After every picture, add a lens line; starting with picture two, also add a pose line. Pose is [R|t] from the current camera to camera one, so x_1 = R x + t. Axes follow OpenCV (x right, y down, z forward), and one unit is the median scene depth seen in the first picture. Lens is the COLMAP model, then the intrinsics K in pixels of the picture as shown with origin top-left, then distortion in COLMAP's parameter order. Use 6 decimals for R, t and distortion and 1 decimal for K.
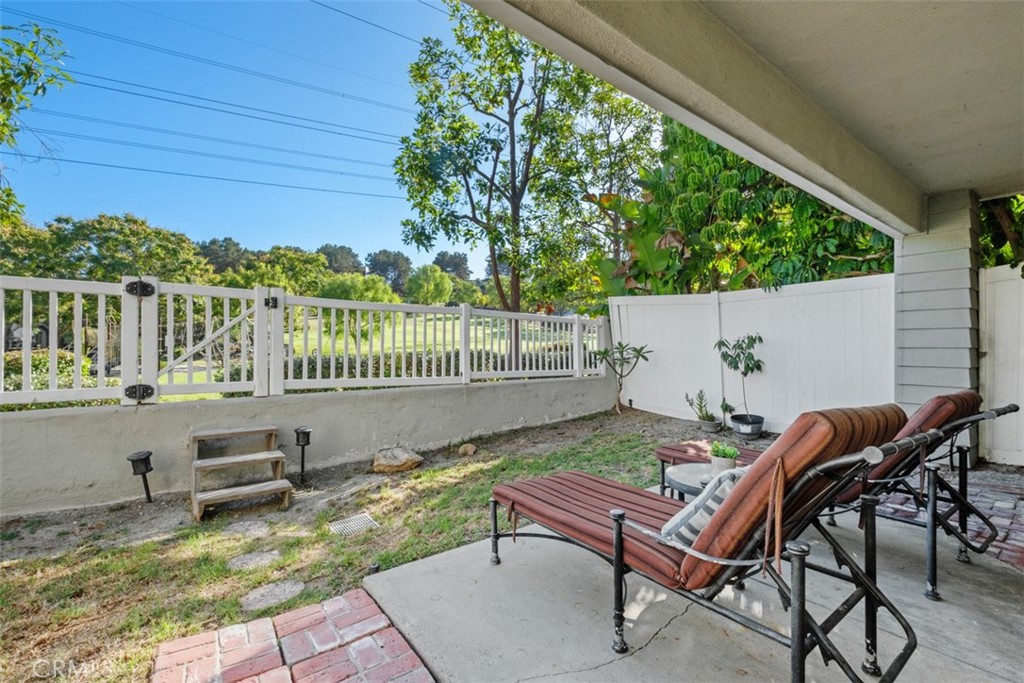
lens RADIAL K [[440.6, 0, 512.2], [0, 440.6, 343.9], [0, 0, 1]] dist [-0.001138, -0.003817]
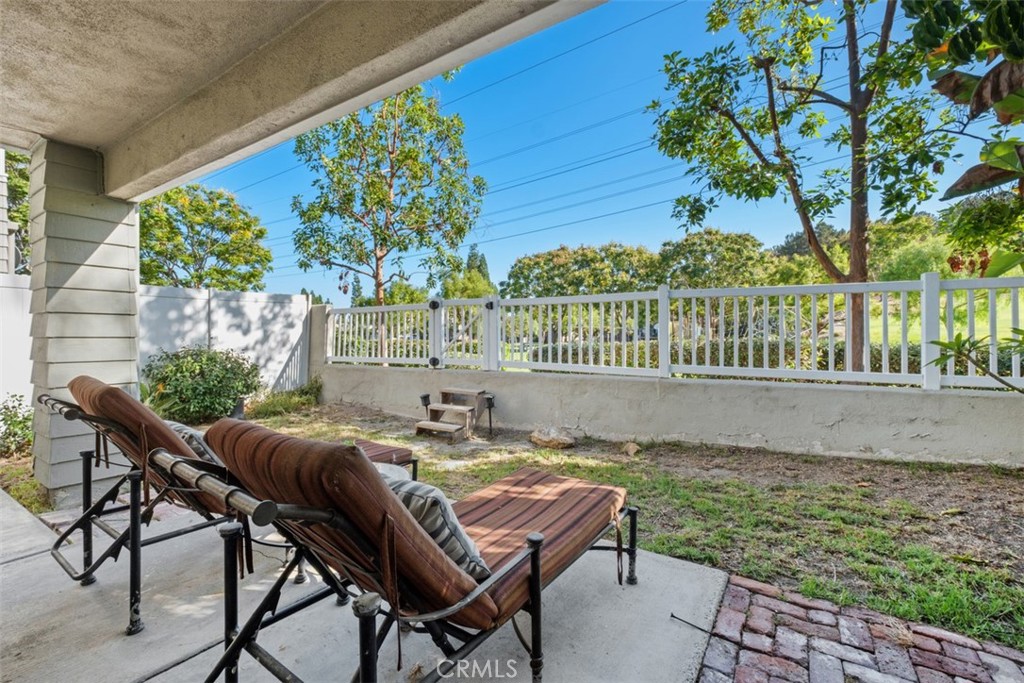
lens RADIAL K [[440.6, 0, 517.2], [0, 440.6, 337.4], [0, 0, 1]] dist [-0.001138, -0.003817]
pose [[0.336227, 0.000335, -0.941781, 0.633492], [0.011276, 0.999927, 0.004381, 0.002306], [0.941713, -0.012092, 0.336199, 0.449786]]
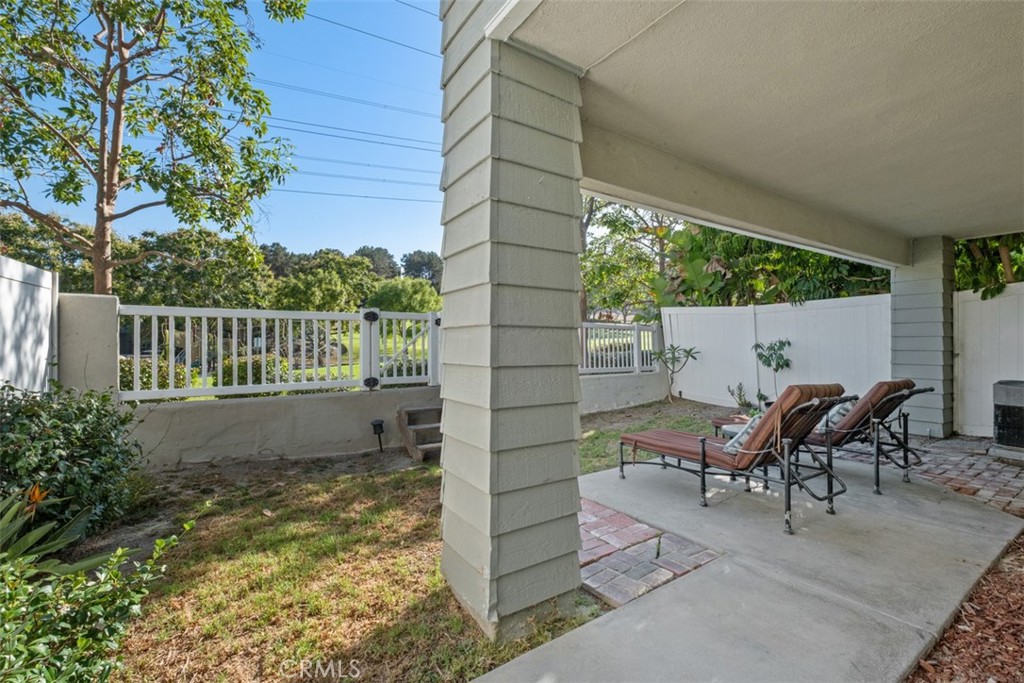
lens RADIAL K [[440.6, 0, 511.6], [0, 440.6, 340.4], [0, 0, 1]] dist [-0.001138, -0.003817]
pose [[0.997674, -0.006517, -0.067850, -0.136060], [0.006453, 0.999979, -0.001162, -0.019318], [0.067856, 0.000722, 0.997695, -0.296892]]
